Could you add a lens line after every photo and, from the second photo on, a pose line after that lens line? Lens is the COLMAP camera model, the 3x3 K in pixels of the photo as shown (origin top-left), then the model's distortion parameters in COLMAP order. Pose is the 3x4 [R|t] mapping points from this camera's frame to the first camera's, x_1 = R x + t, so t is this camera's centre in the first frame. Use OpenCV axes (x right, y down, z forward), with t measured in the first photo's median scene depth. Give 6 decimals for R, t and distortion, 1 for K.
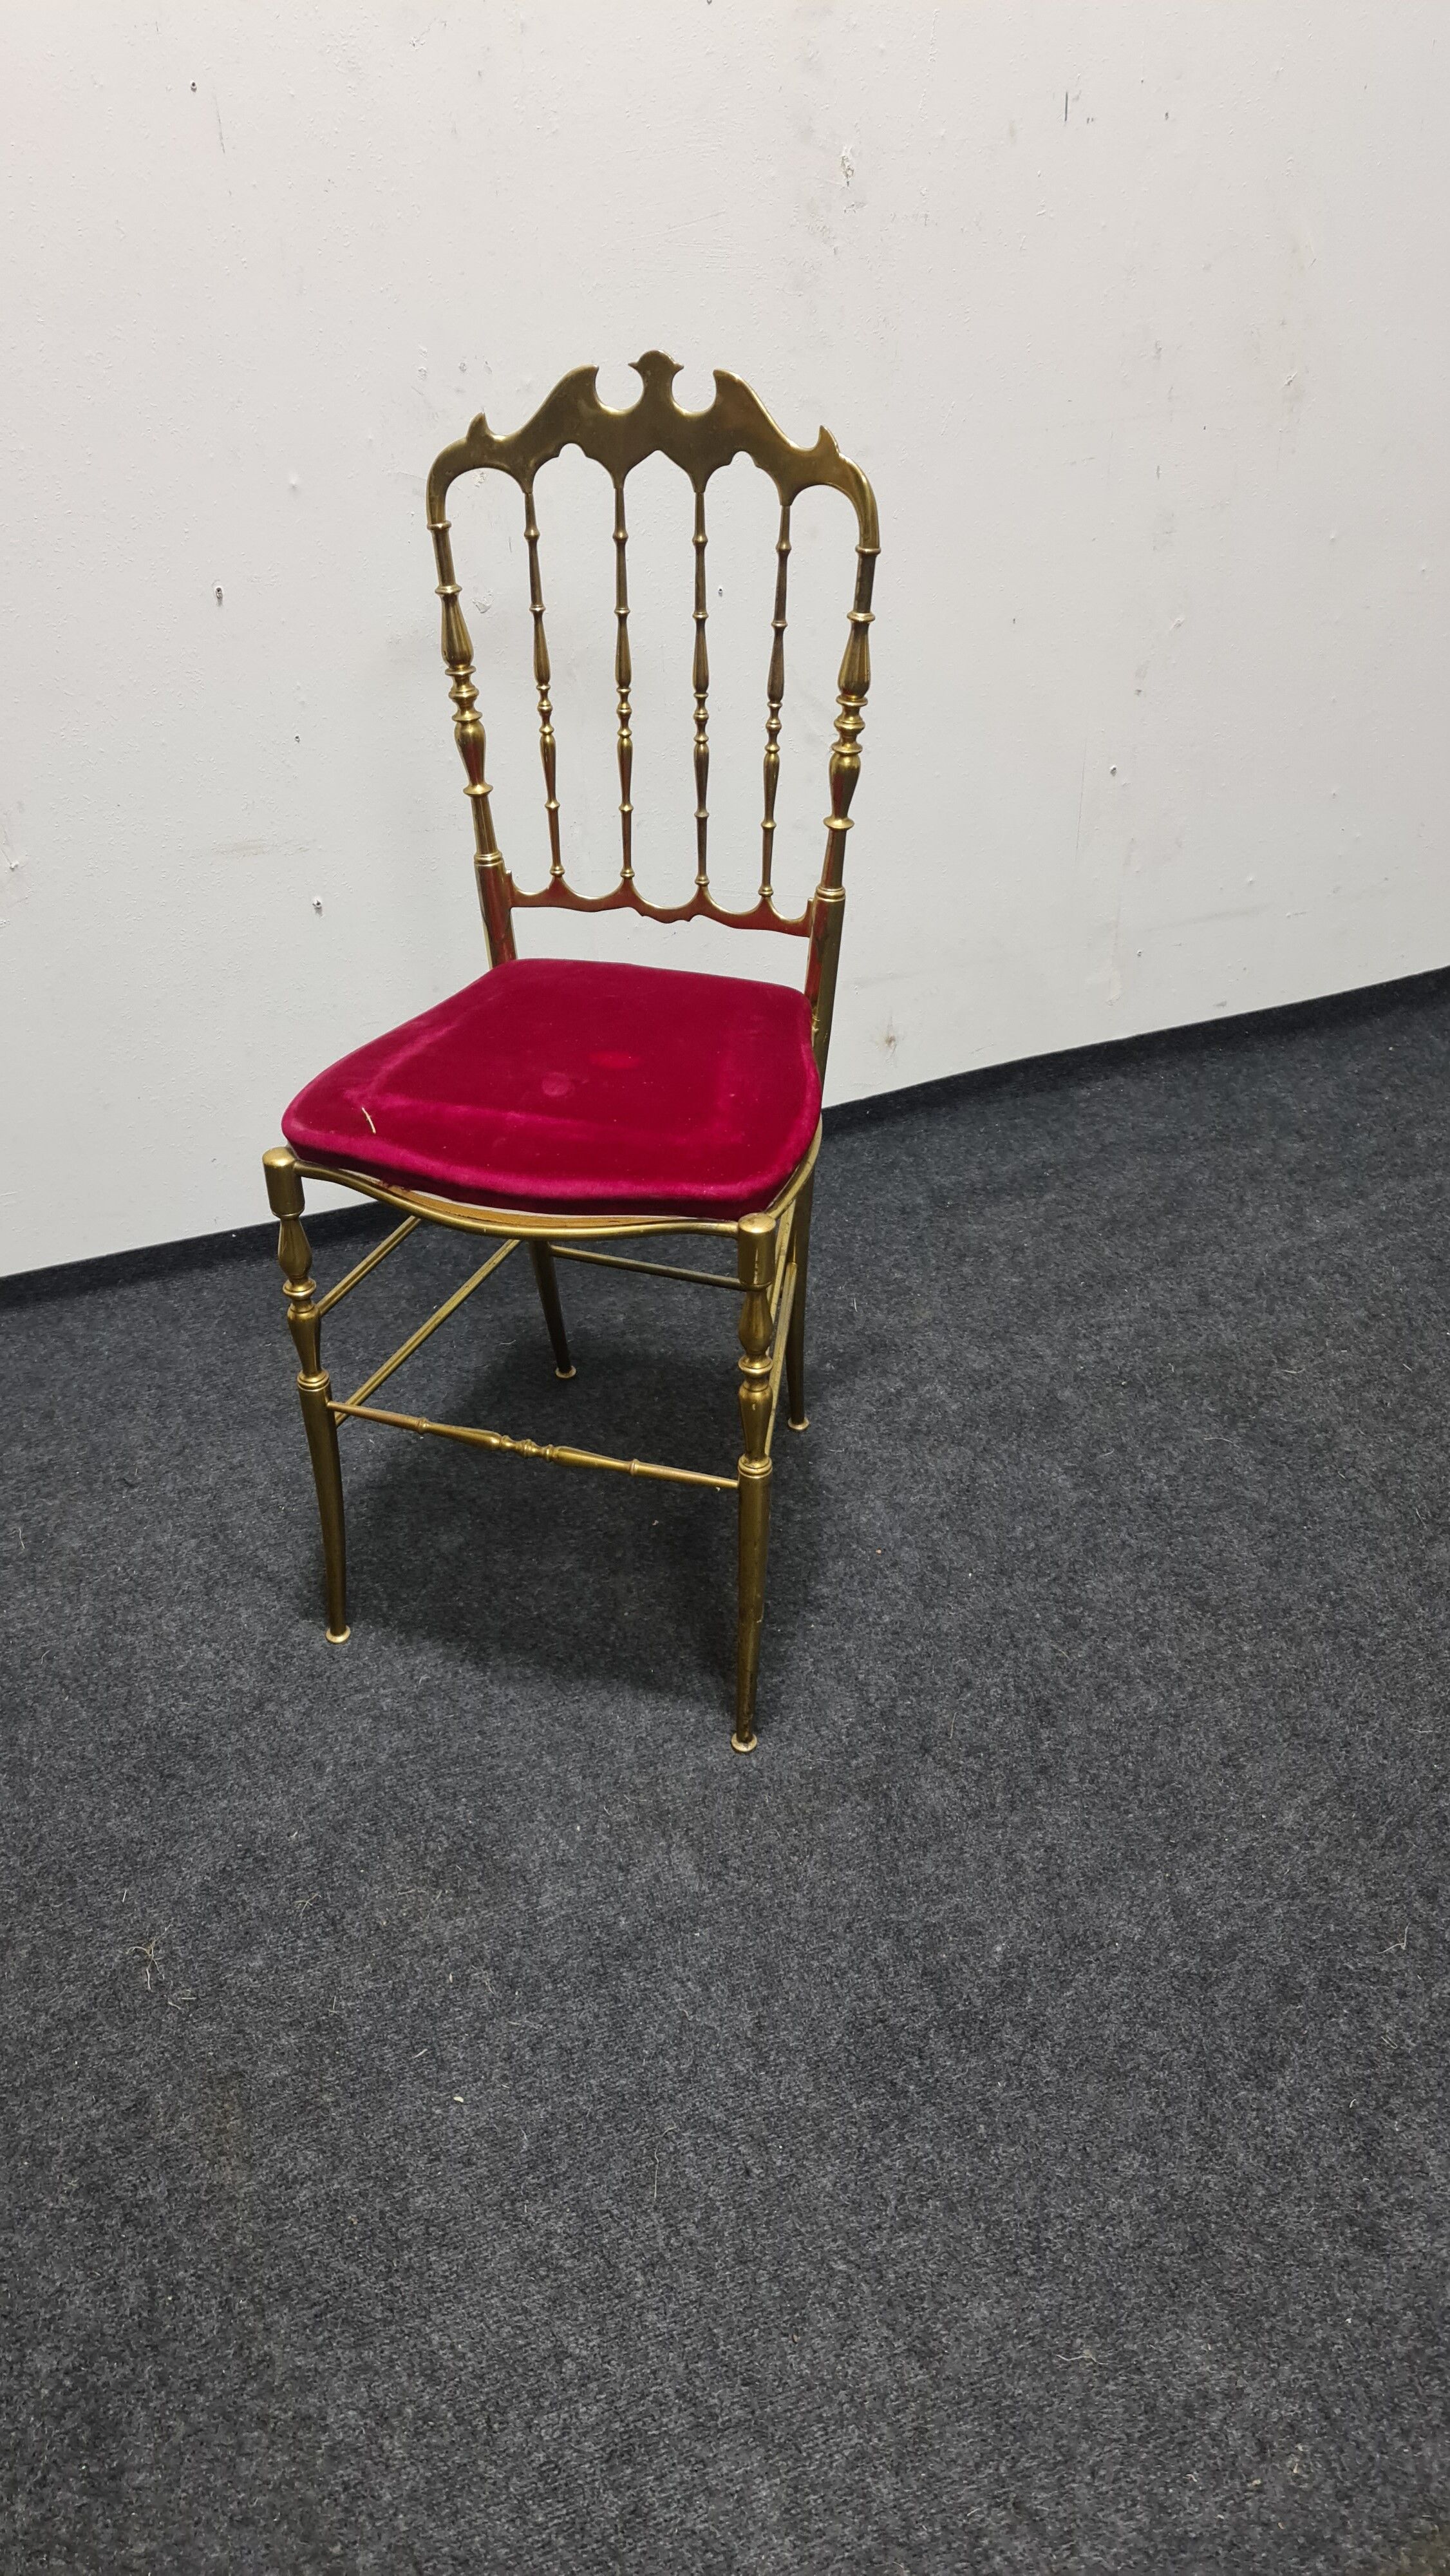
lens RADIAL K [[1912.4, 0, 692.1], [0, 1912.4, 1259.8], [0, 0, 1]] dist [0.069202, -0.064959]
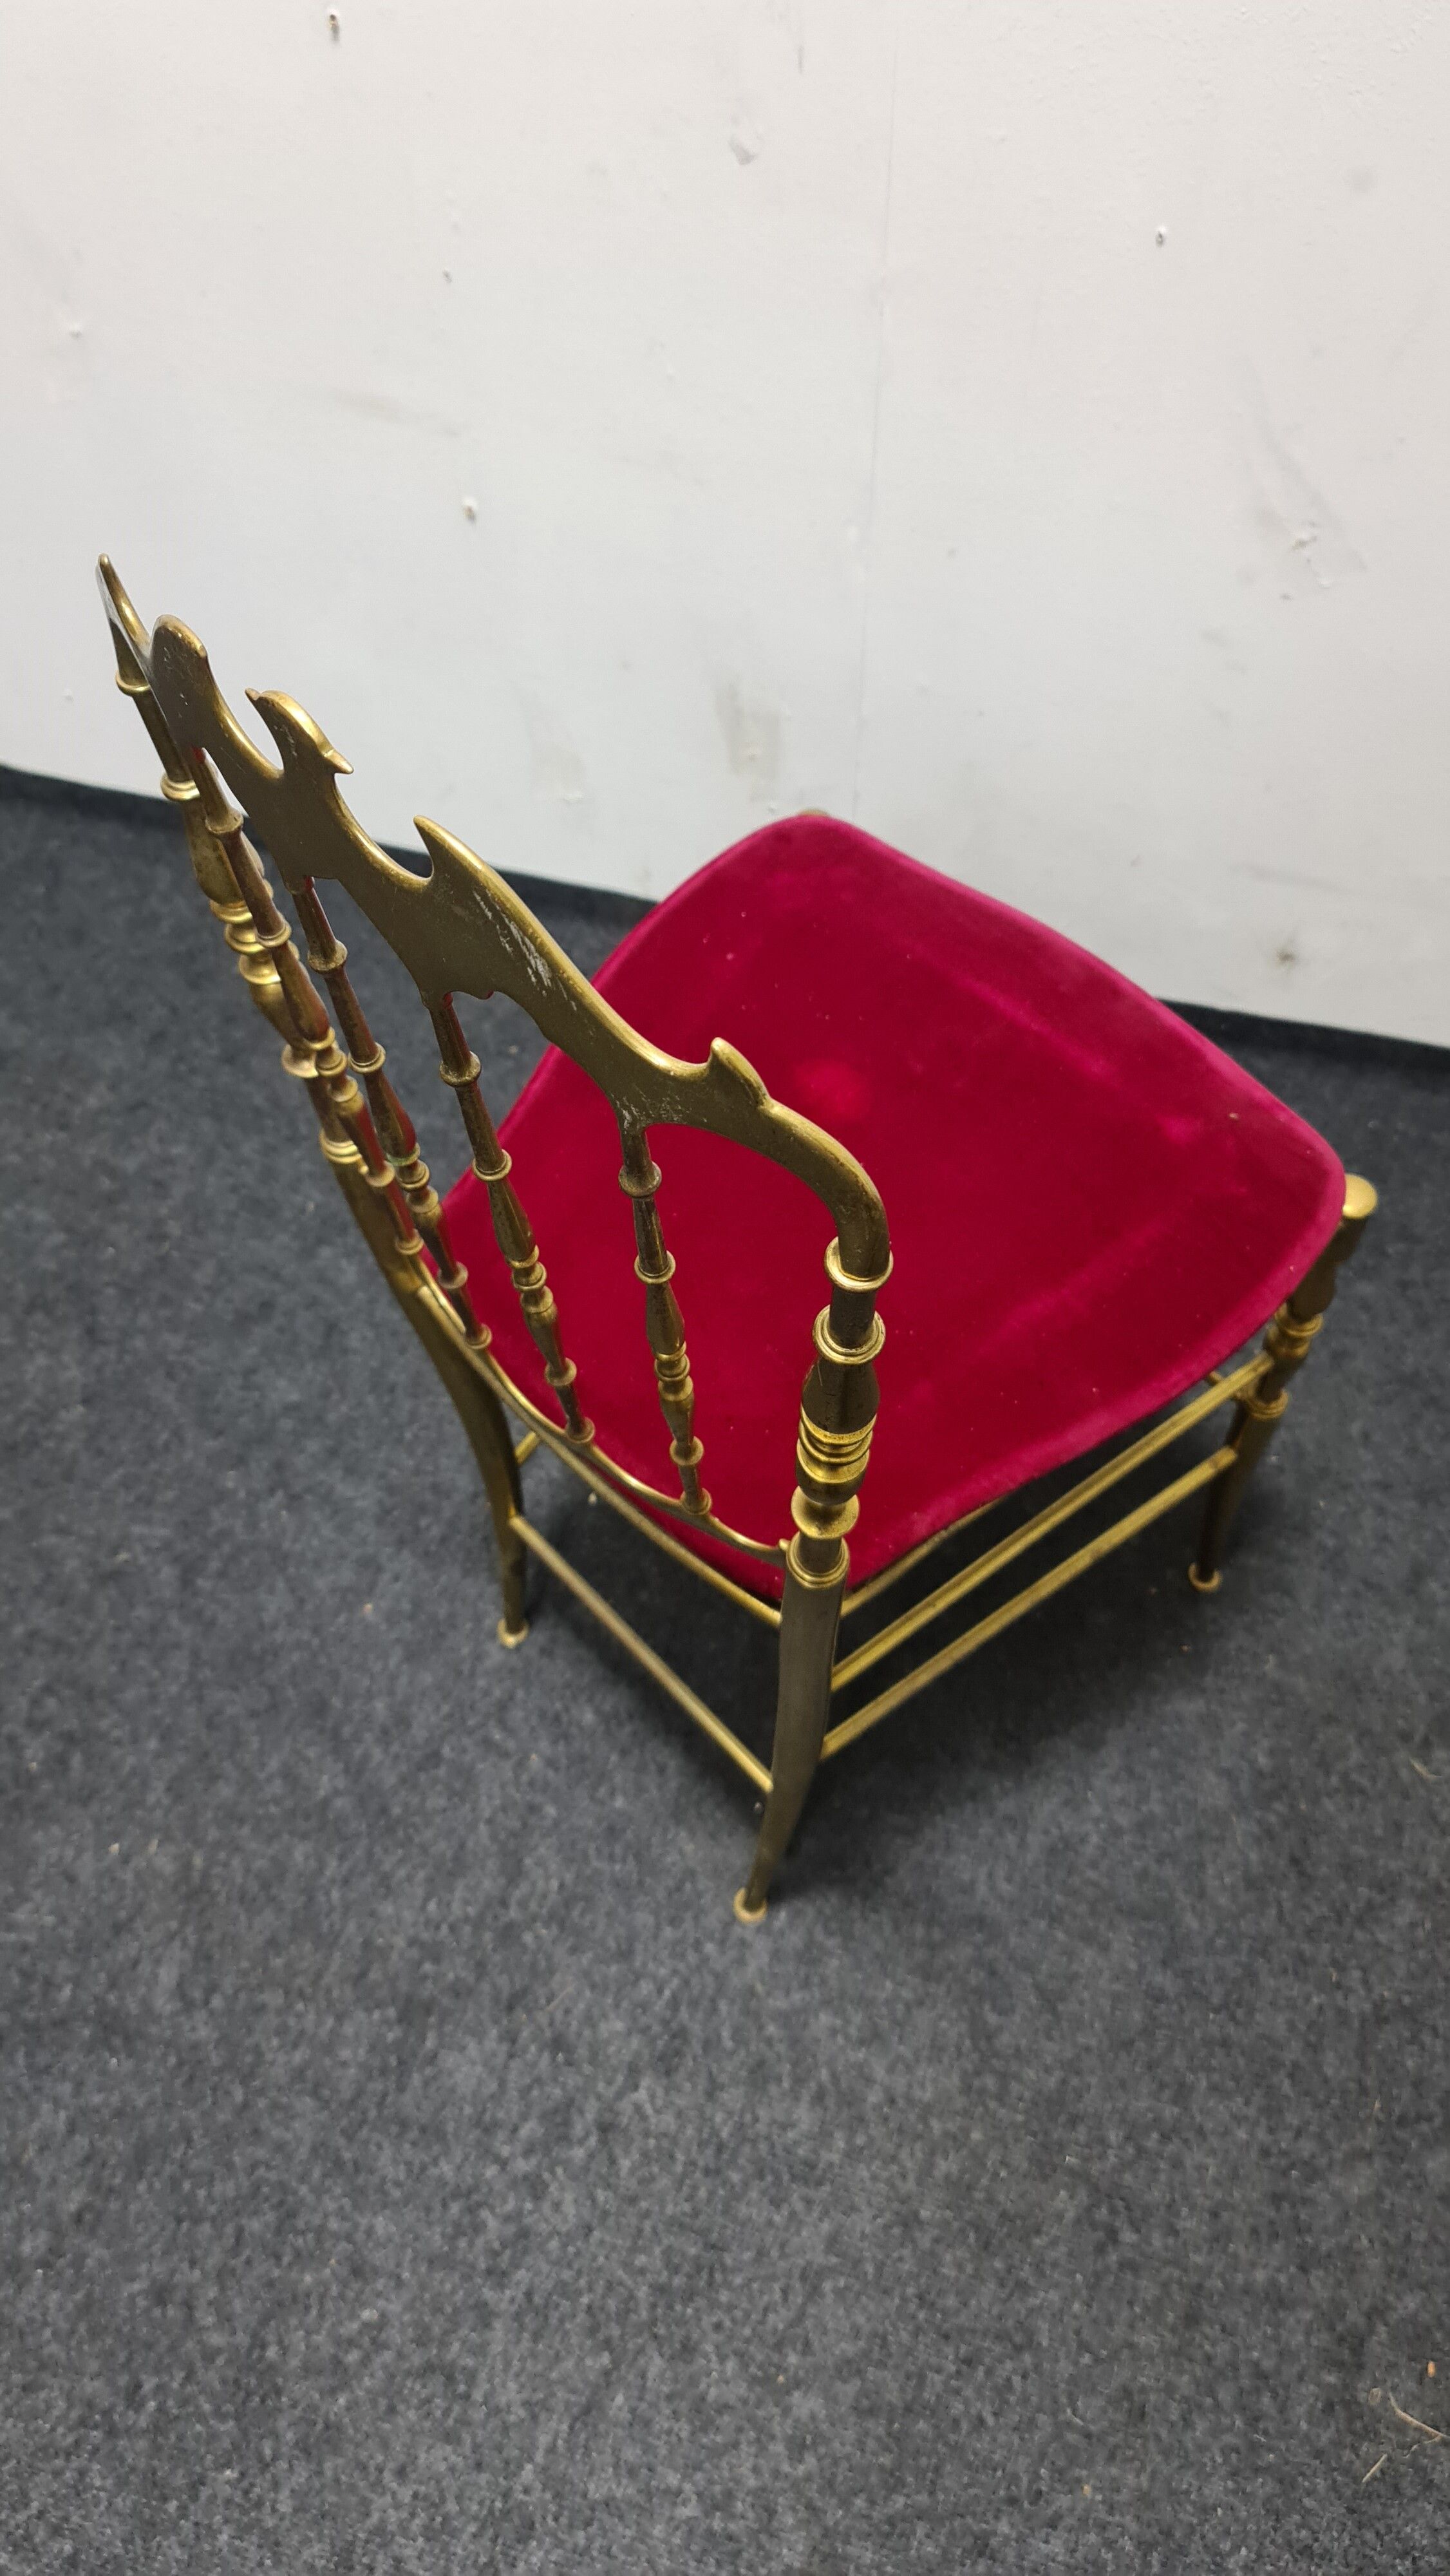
lens RADIAL K [[1912.4, 0, 687.4], [0, 1912.4, 1305.2], [0, 0, 1]] dist [0.069202, -0.064959]
pose [[0.821551, 0.497598, -0.278299, 0.248486], [-0.337145, 0.817645, 0.466680, -0.358312], [0.459769, -0.289574, 0.839500, 0.437935]]
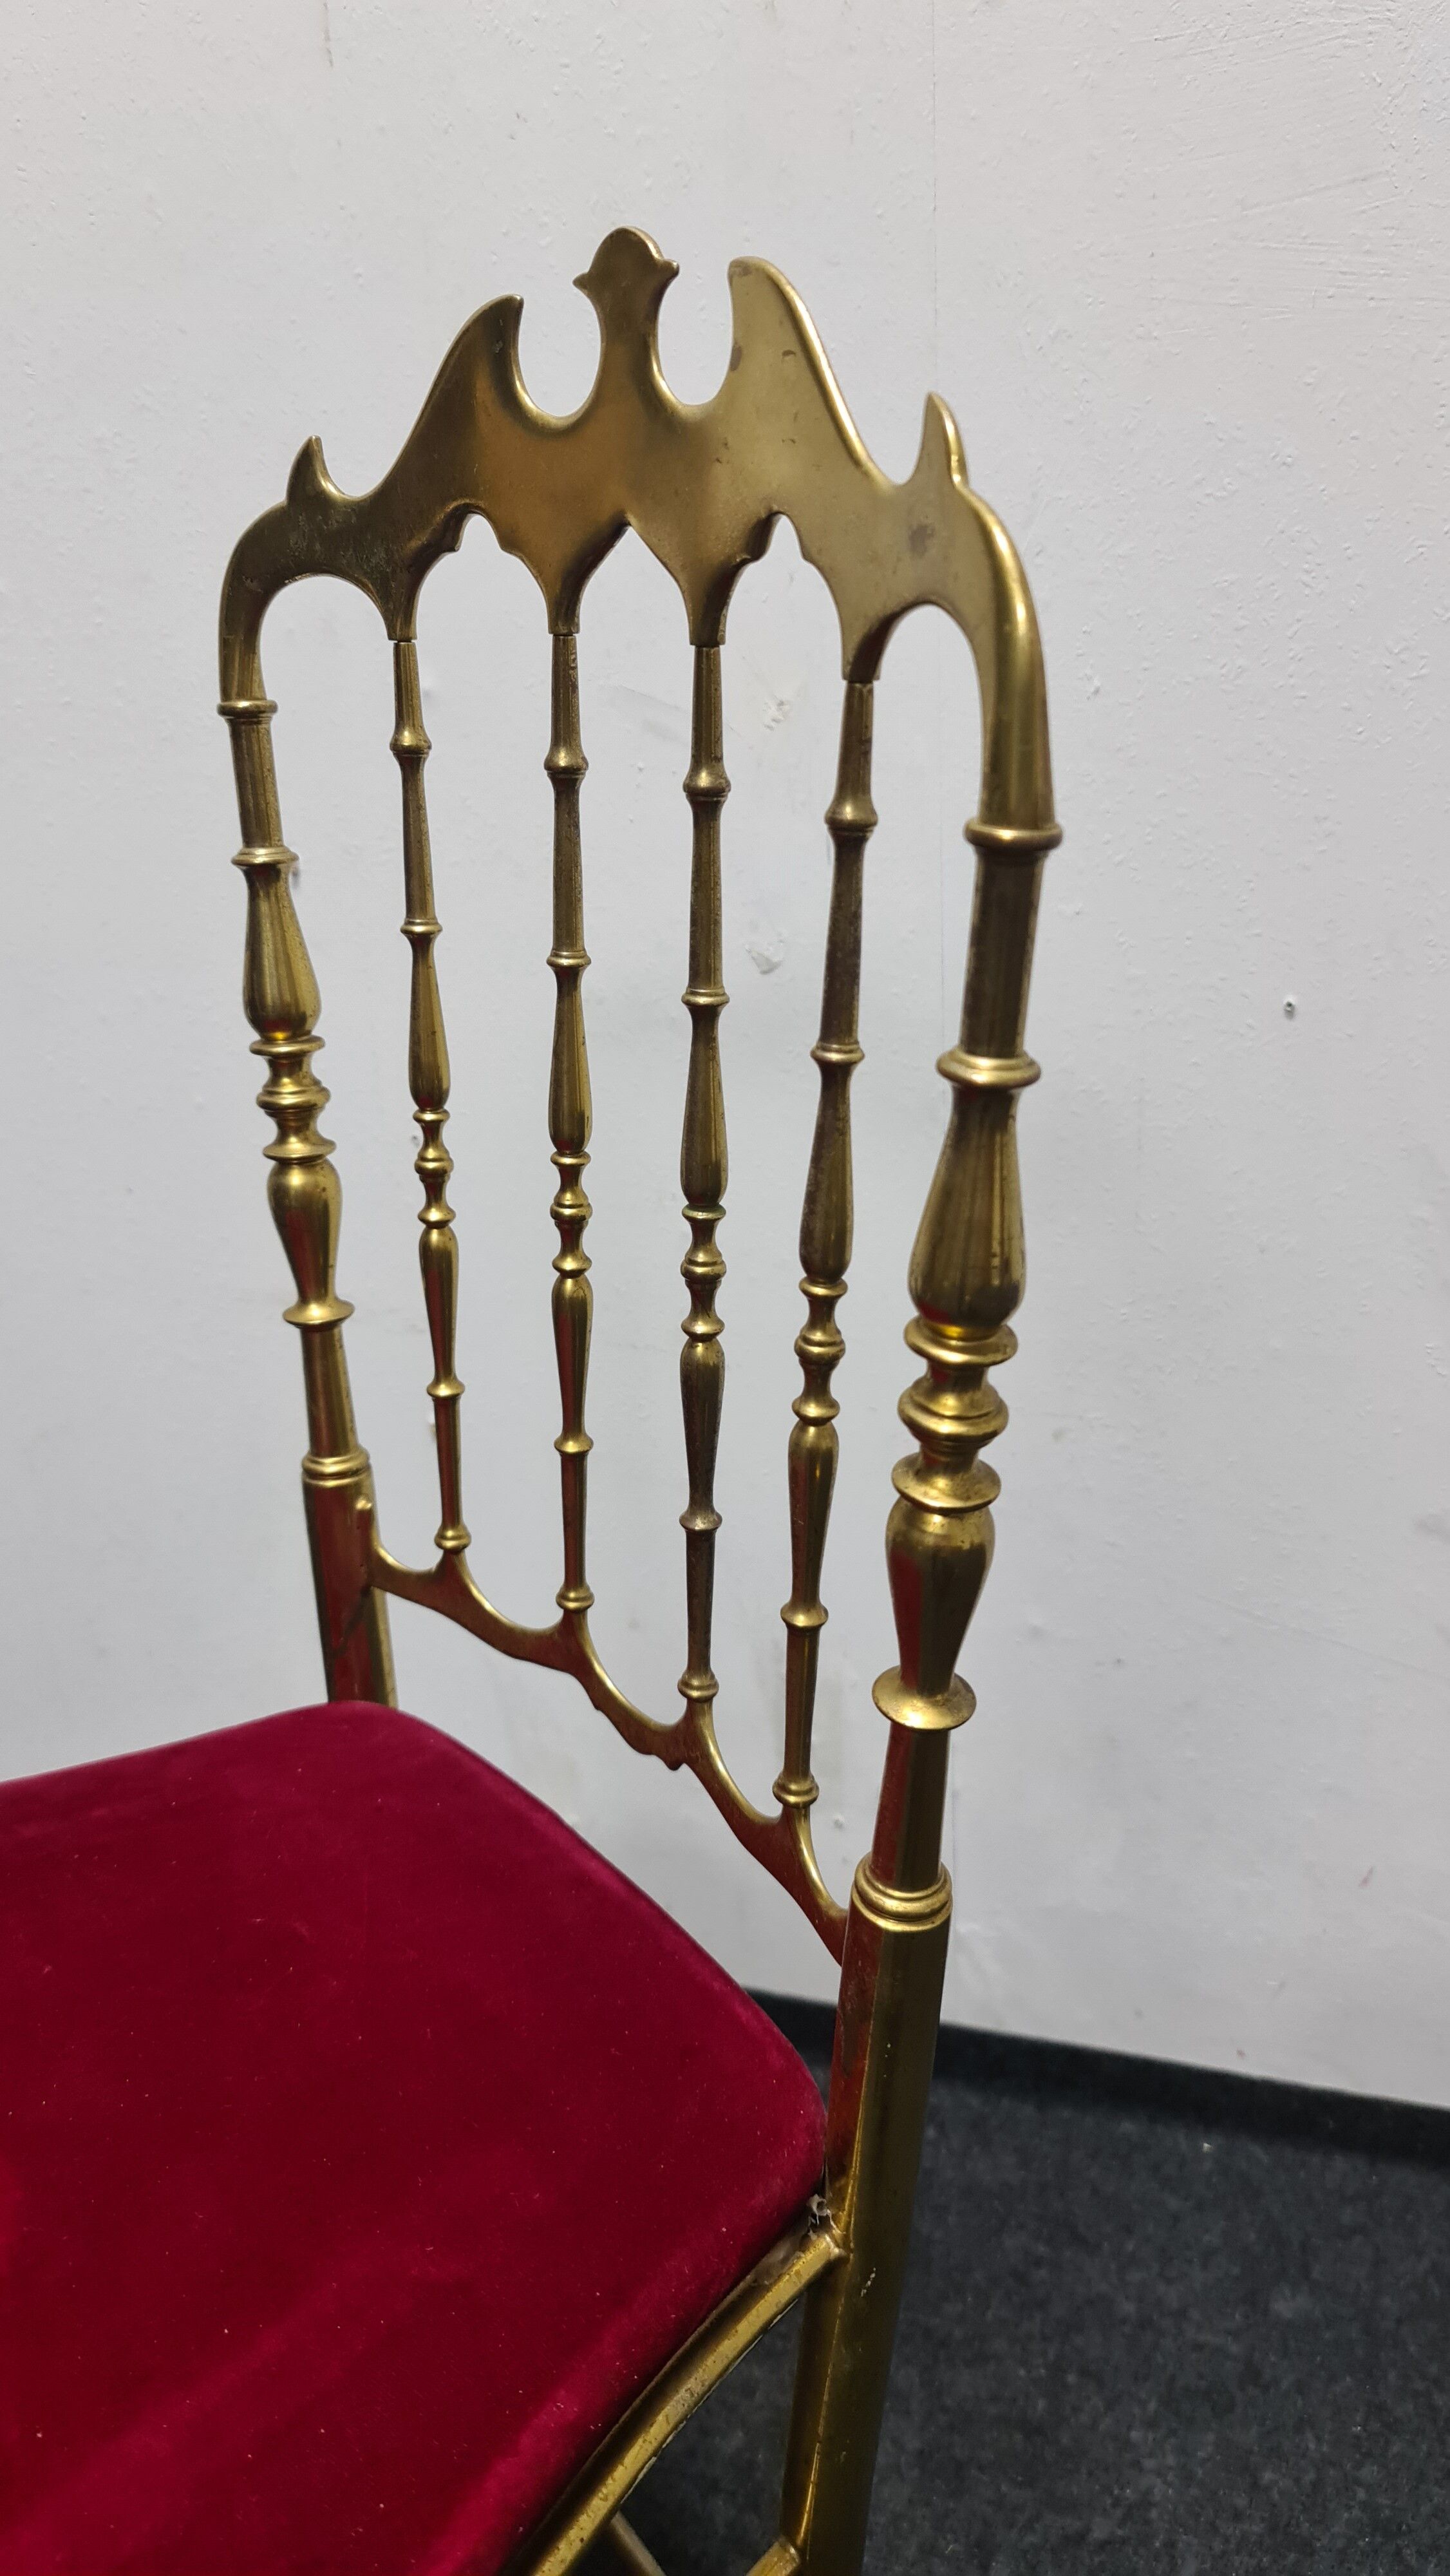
lens RADIAL K [[1912.4, 0, 706.3], [0, 1912.4, 1255.3], [0, 0, 1]] dist [0.069202, -0.064959]
pose [[0.820516, 0.217107, -0.528789, 0.179788], [-0.317019, 0.942599, -0.104910, -0.235041], [0.475660, 0.253716, 0.842245, 0.665490]]
